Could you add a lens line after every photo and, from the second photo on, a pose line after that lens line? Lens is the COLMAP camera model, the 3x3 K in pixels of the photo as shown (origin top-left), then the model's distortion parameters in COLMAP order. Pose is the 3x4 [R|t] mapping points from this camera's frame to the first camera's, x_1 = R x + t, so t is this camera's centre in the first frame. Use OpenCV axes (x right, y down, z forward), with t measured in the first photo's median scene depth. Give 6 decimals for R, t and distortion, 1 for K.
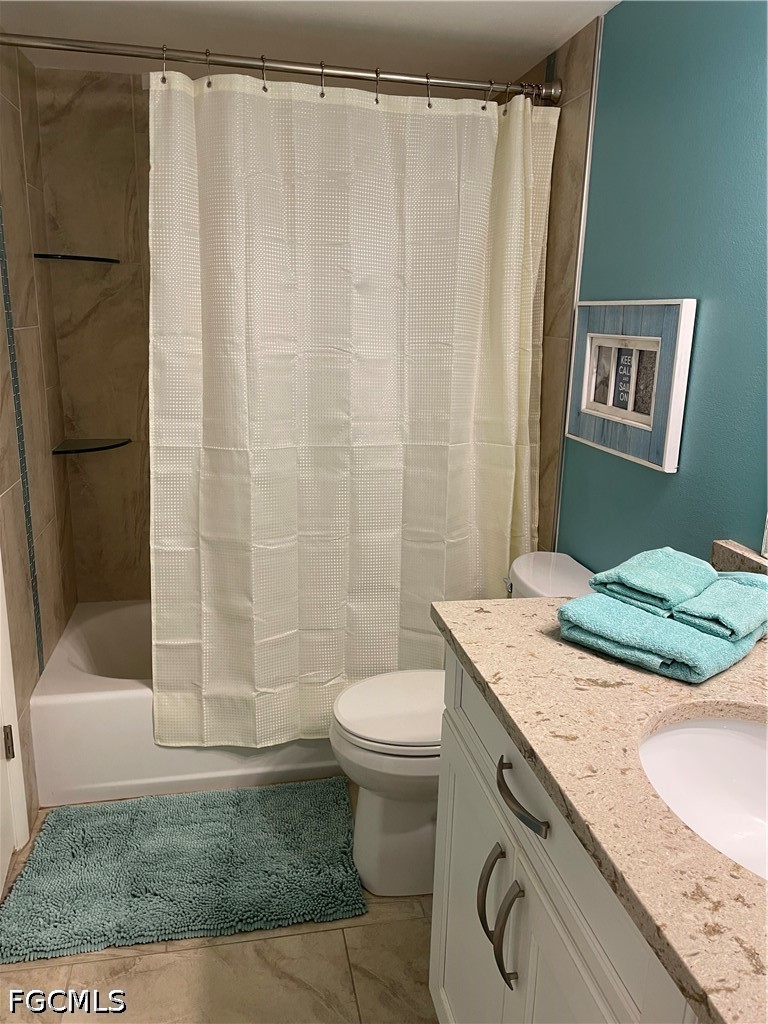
lens RADIAL K [[762.4, 0, 380.5], [0, 762.4, 507.9], [0, 0, 1]] dist [0.106430, -0.138392]
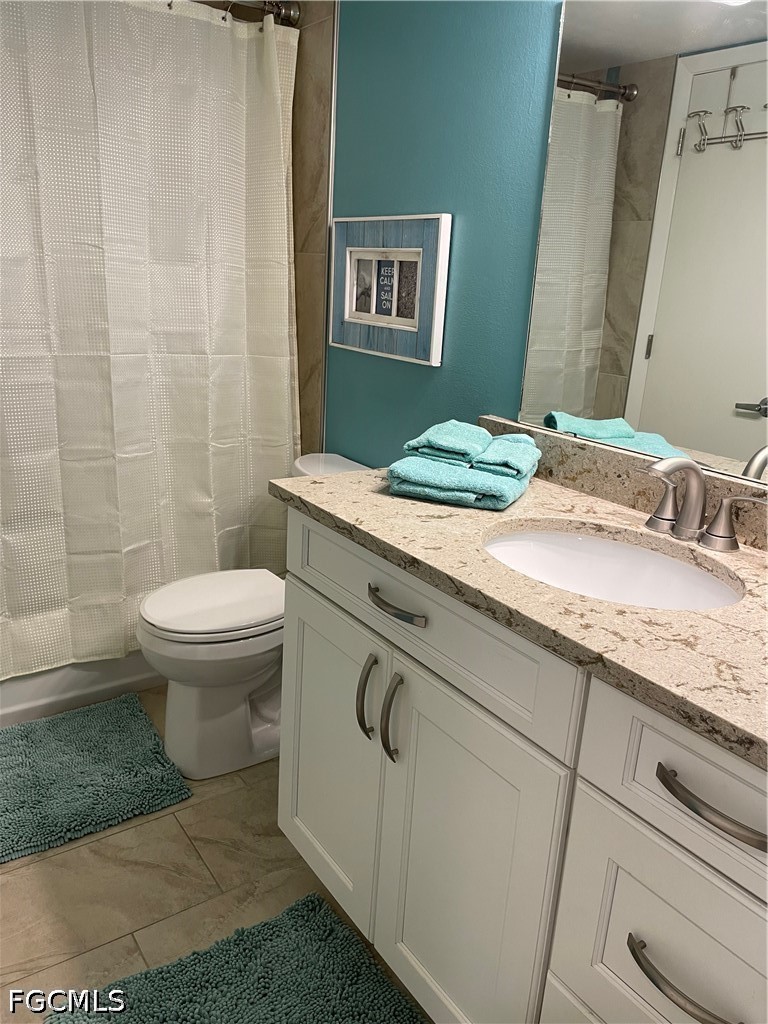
lens RADIAL K [[762.4, 0, 380.5], [0, 762.4, 507.9], [0, 0, 1]] dist [0.106430, -0.138392]
pose [[0.917124, -0.090497, 0.388194, -0.166414], [0.064204, 0.994708, 0.080206, 0.065850], [-0.393398, -0.048635, 0.918081, -0.056376]]
